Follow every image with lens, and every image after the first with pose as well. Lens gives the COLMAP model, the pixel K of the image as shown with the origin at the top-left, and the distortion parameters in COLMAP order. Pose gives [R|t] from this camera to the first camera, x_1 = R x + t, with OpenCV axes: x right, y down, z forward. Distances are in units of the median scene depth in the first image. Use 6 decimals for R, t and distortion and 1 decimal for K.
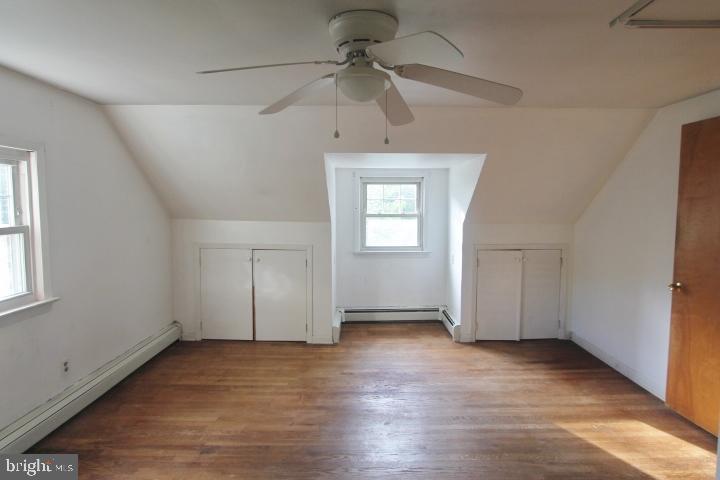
lens RADIAL K [[411.0, 0, 376.4], [0, 411.0, 243.6], [0, 0, 1]] dist [-0.001861, 0.000444]
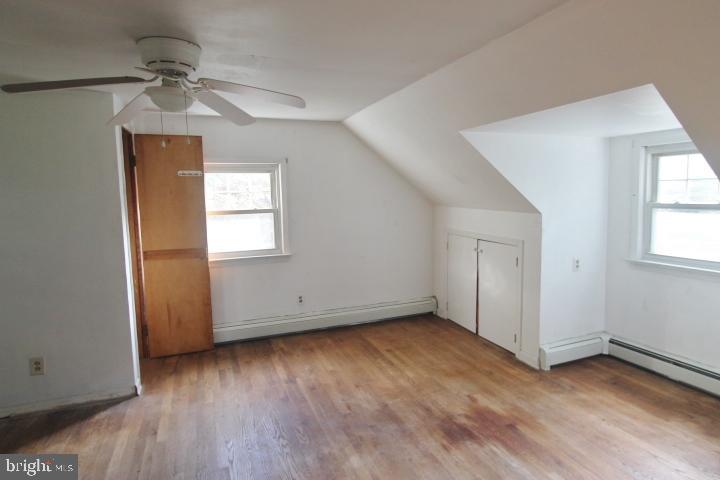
lens RADIAL K [[418.7, 0, 364.9], [0, 418.7, 238.8], [0, 0, 1]] dist [-0.006060, 0.001145]
pose [[0.364134, 0.094173, -0.926573, 0.499106], [-0.068151, 0.994902, 0.074335, -0.040799], [0.928850, 0.036079, 0.368695, 0.401475]]
